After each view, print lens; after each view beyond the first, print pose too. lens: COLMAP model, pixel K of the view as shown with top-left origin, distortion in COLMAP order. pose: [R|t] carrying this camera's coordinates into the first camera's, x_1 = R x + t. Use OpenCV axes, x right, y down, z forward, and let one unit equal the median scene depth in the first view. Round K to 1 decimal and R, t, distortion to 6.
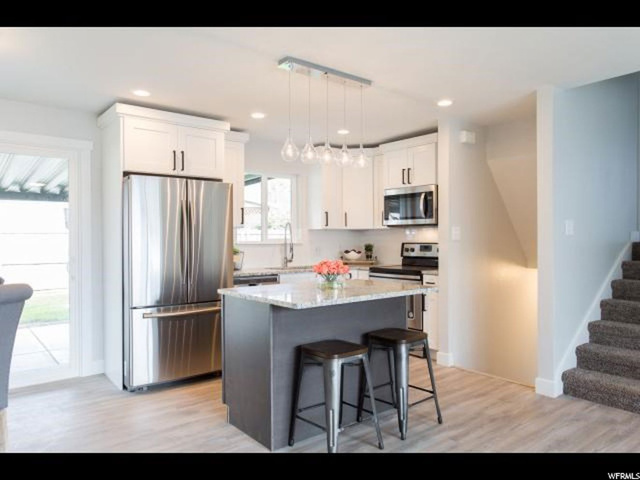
lens RADIAL K [[465.5, 0, 320.7], [0, 465.5, 237.7], [0, 0, 1]] dist [-0.002401, 0.000370]
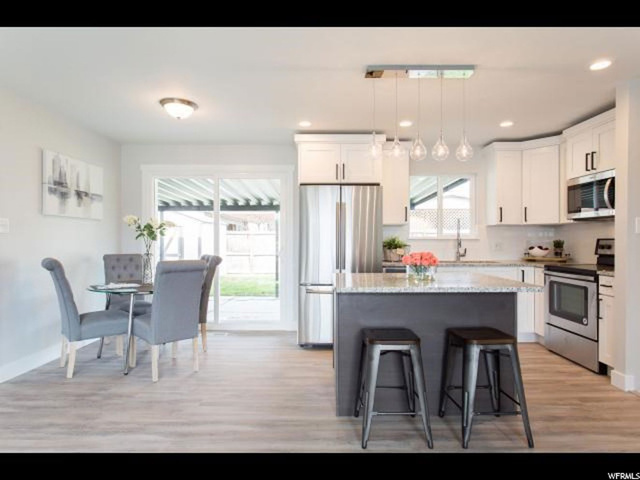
lens RADIAL K [[375.7, 0, 320.2], [0, 375.7, 238.9], [0, 0, 1]] dist [0.001059, 0.000693]
pose [[0.775301, 0.004800, -0.631574, 0.245110], [-0.002971, 0.999988, 0.003953, 0.011087], [0.631585, -0.001189, 0.775306, 0.142009]]
